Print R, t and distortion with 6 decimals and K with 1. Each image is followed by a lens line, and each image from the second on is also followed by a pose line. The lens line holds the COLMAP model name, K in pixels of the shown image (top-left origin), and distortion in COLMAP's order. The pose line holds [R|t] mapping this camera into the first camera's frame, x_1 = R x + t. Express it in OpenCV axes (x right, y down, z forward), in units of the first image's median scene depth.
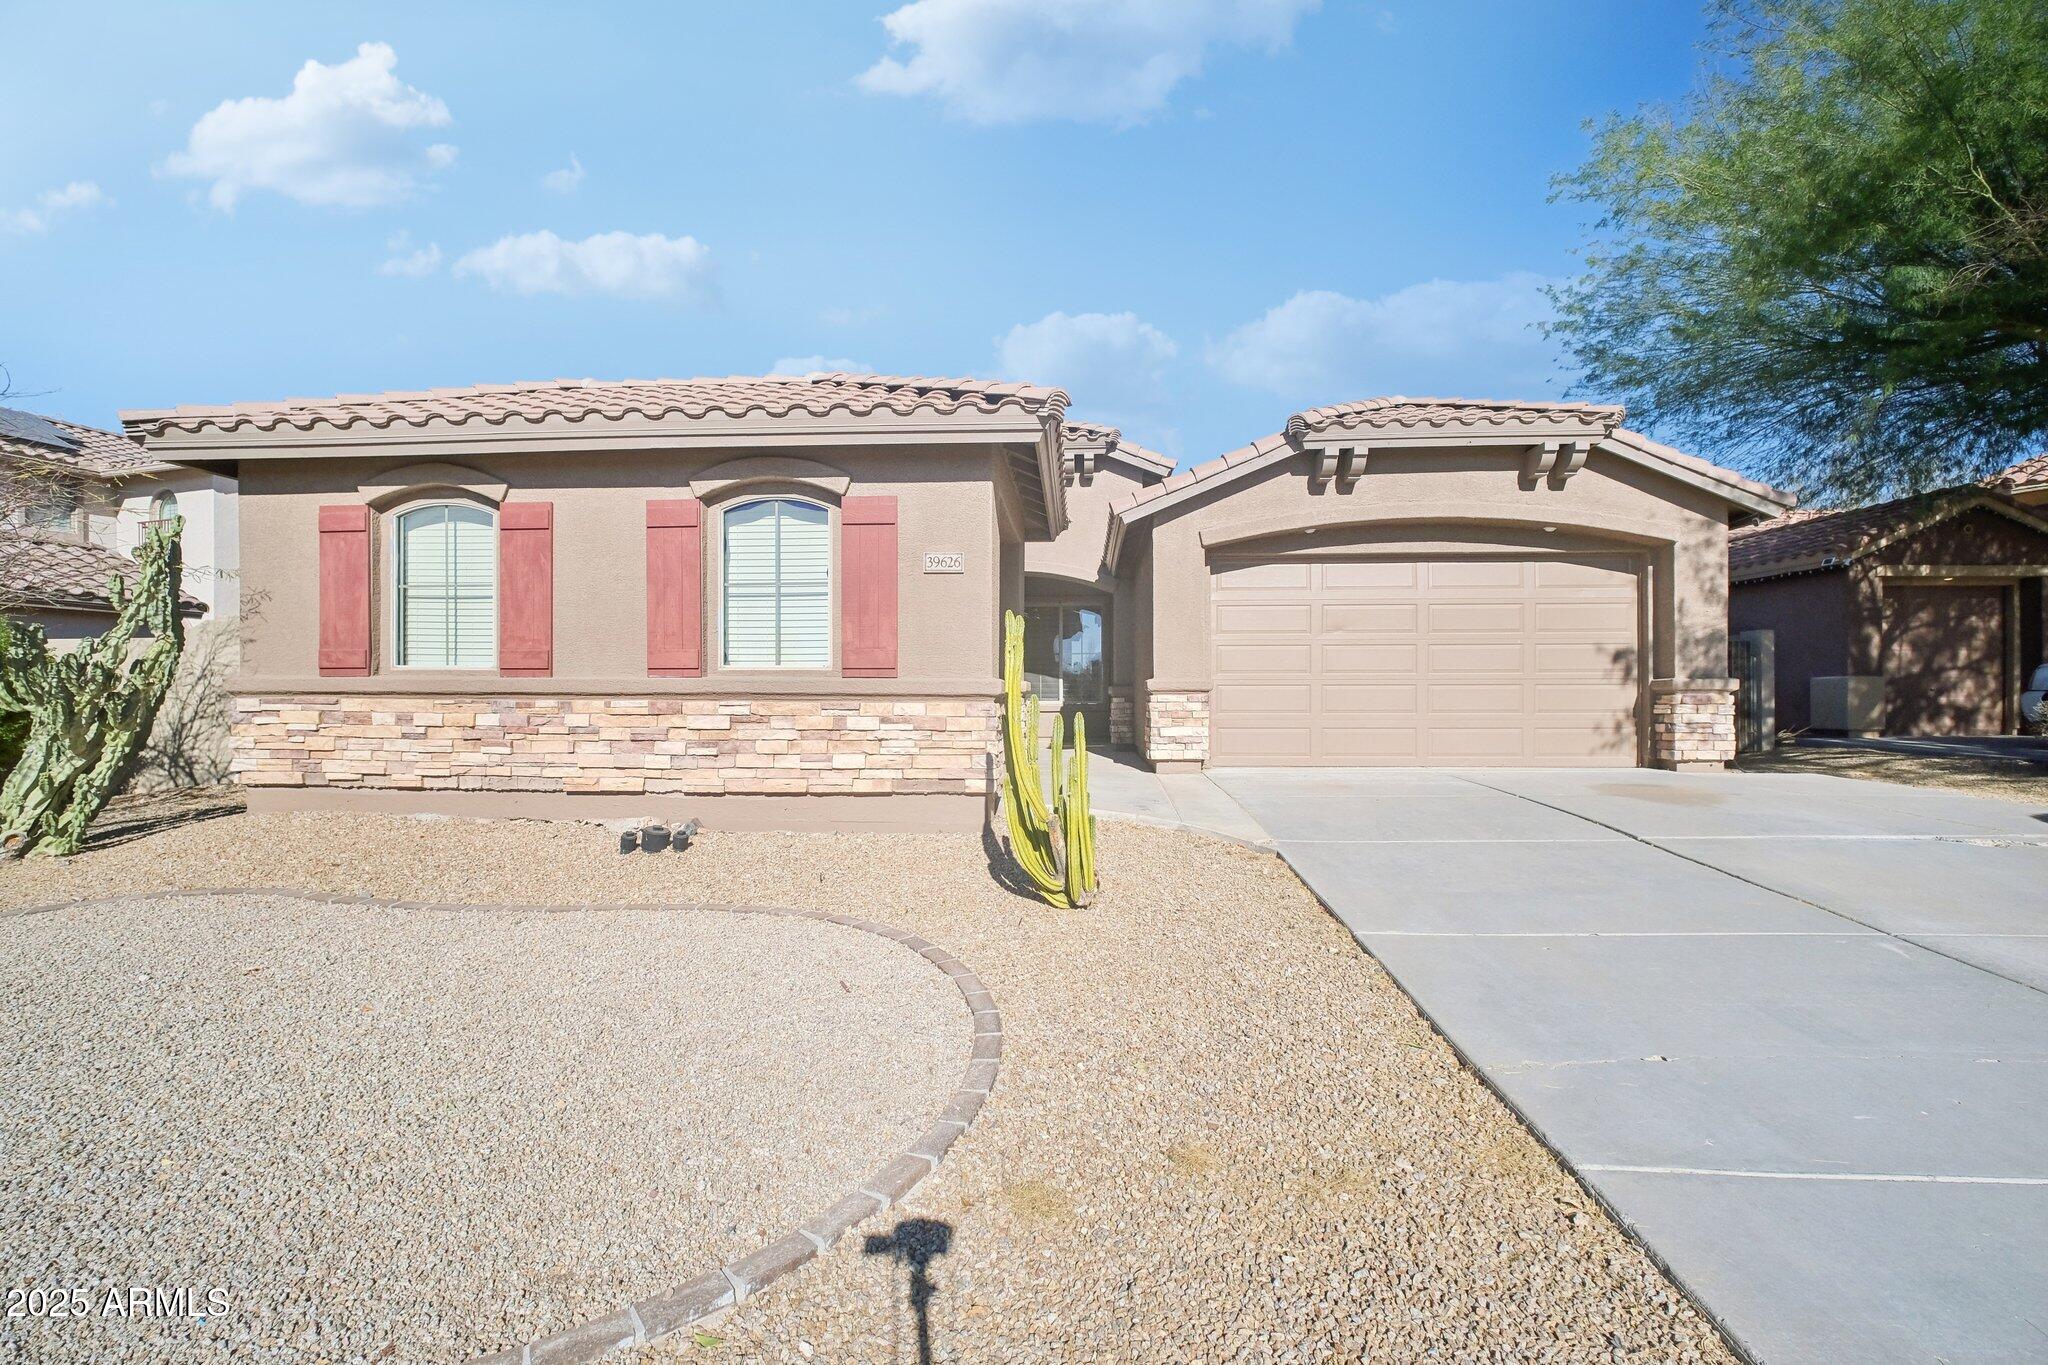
lens RADIAL K [[888.6, 0, 1018.8], [0, 888.6, 671.6], [0, 0, 1]] dist [0.001274, 0.000204]
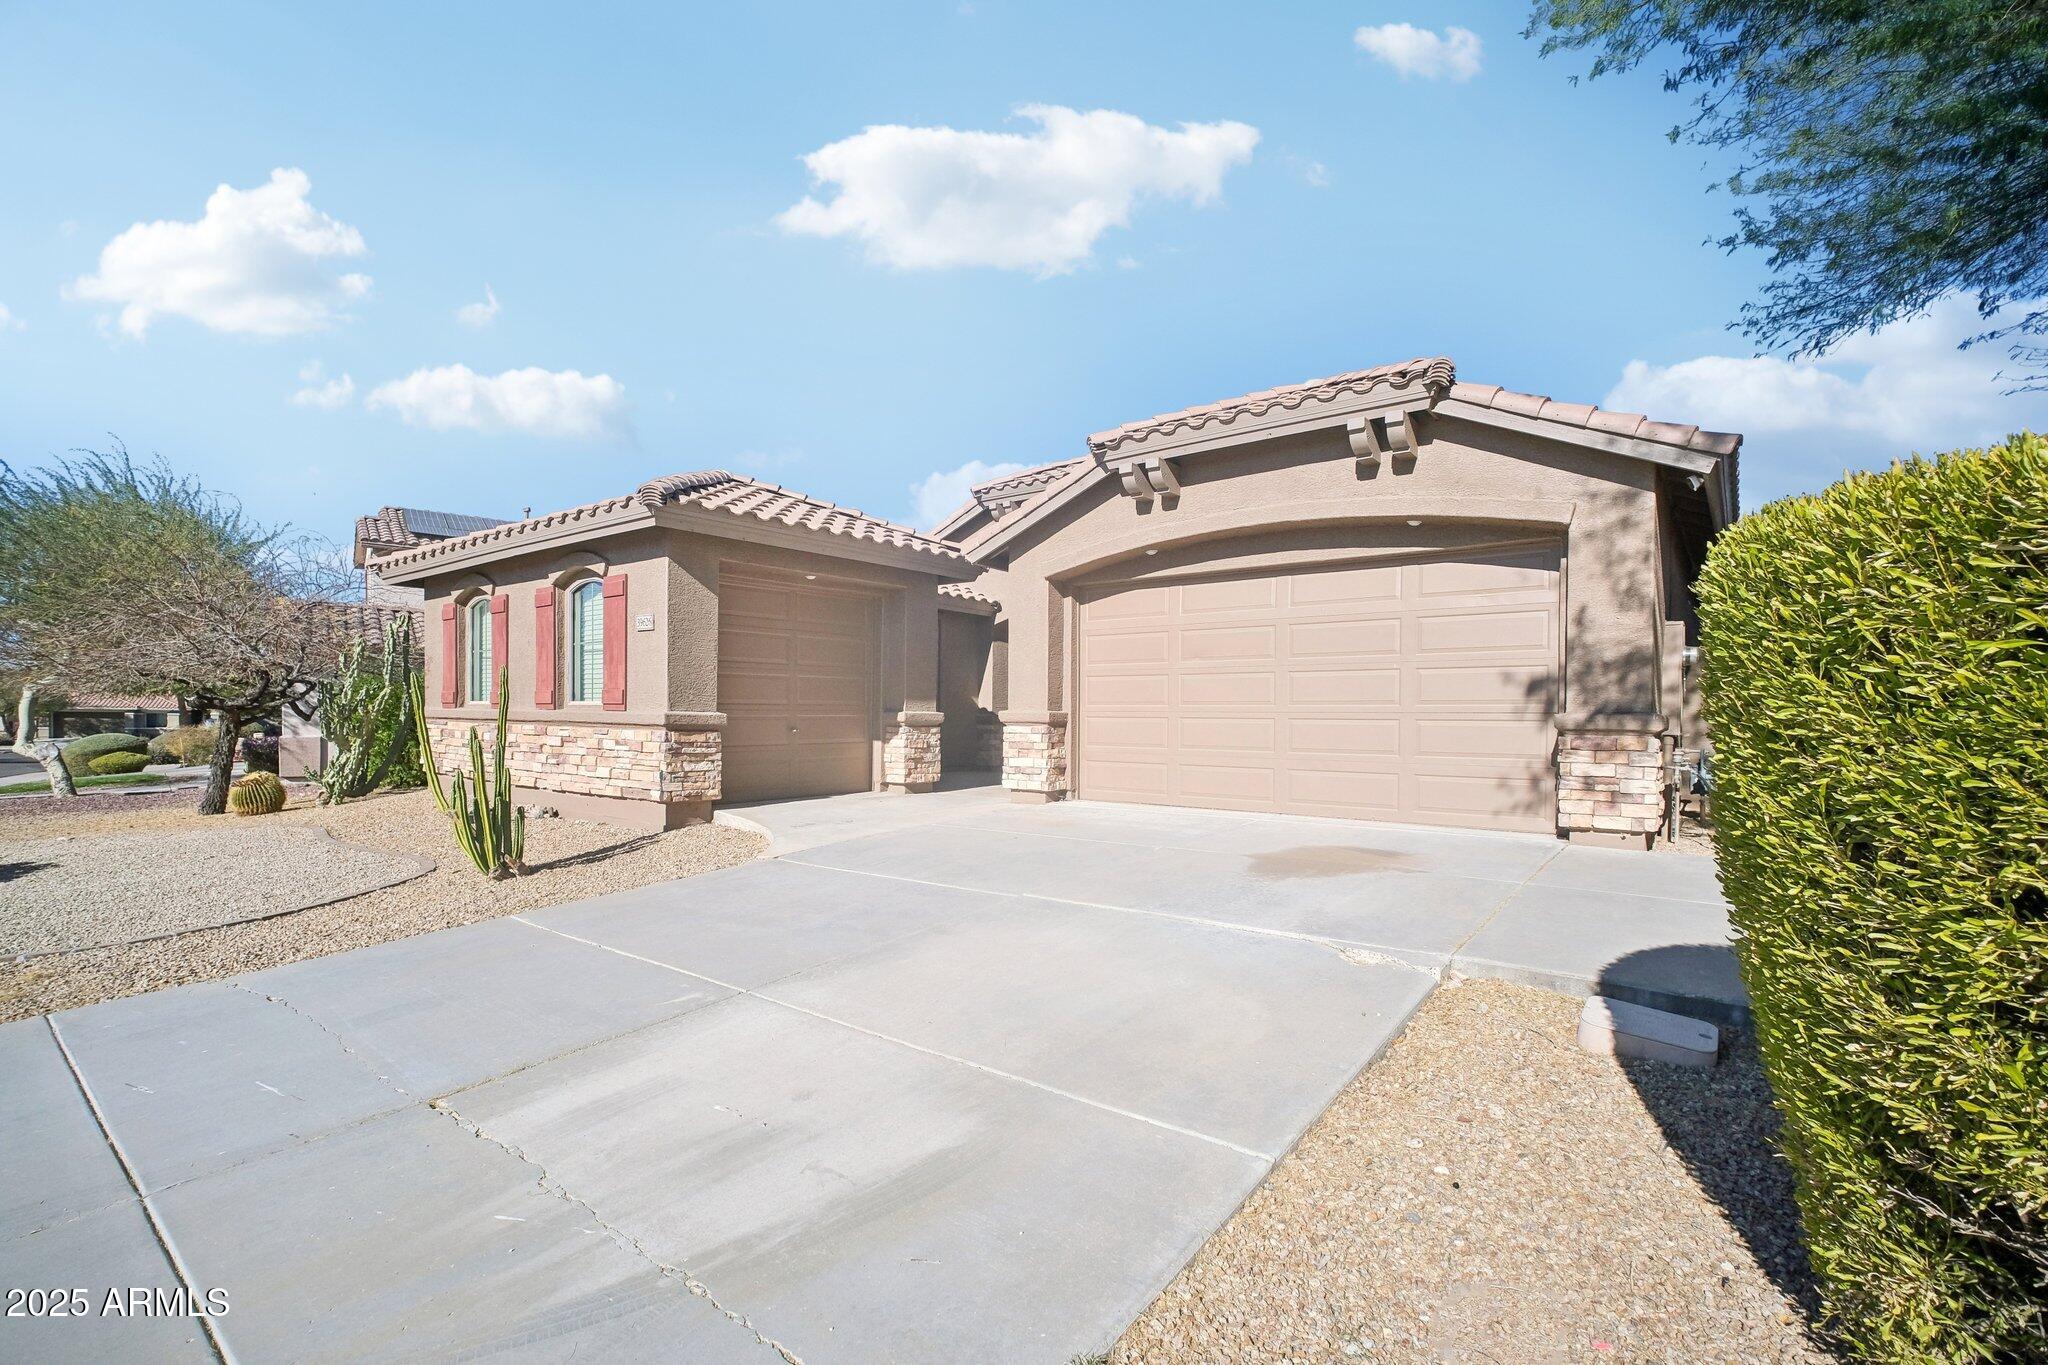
lens RADIAL K [[888.6, 0, 1015.0], [0, 888.6, 696.8], [0, 0, 1]] dist [0.001274, 0.000204]
pose [[0.829865, 0.001738, -0.557961, 0.764659], [0.003196, 0.999964, 0.007868, -0.016024], [0.557954, -0.008313, 0.829830, 0.156767]]
